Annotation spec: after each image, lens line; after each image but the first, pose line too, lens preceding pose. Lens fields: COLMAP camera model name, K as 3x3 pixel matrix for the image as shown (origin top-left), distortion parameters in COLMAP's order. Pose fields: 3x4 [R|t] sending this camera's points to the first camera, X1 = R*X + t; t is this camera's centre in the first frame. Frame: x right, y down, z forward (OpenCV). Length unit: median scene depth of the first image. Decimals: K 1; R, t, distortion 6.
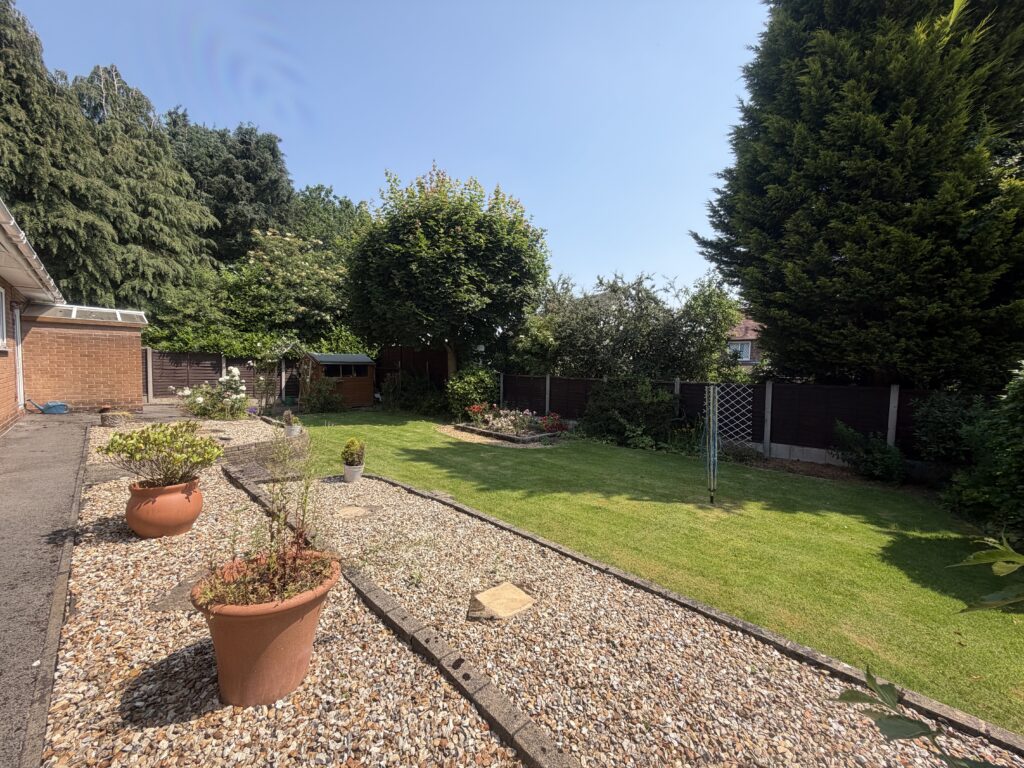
lens RADIAL K [[408.4, 0, 517.5], [0, 408.4, 381.8], [0, 0, 1]] dist [-0.000847, 0.000161]
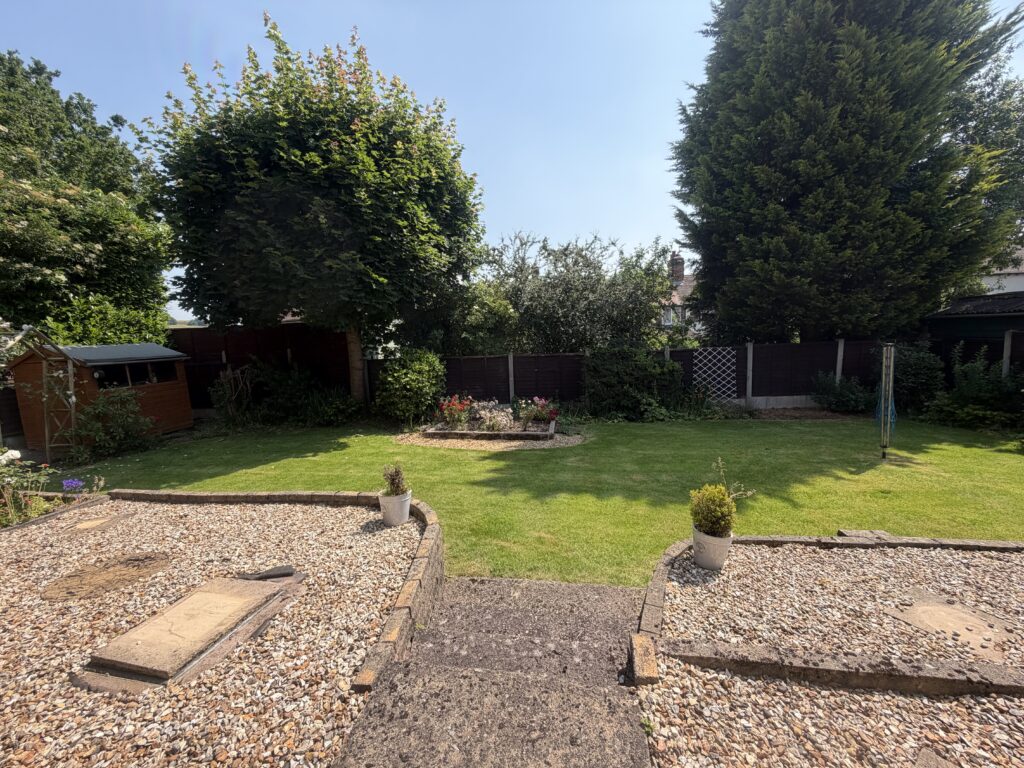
lens RADIAL K [[408.4, 0, 512.0], [0, 408.4, 383.5], [0, 0, 1]] dist [-0.000847, 0.000161]
pose [[0.818589, -0.116721, 0.562395, -0.446303], [0.078802, 0.992698, 0.091328, -0.035094], [-0.568948, -0.030442, 0.821810, 0.344534]]
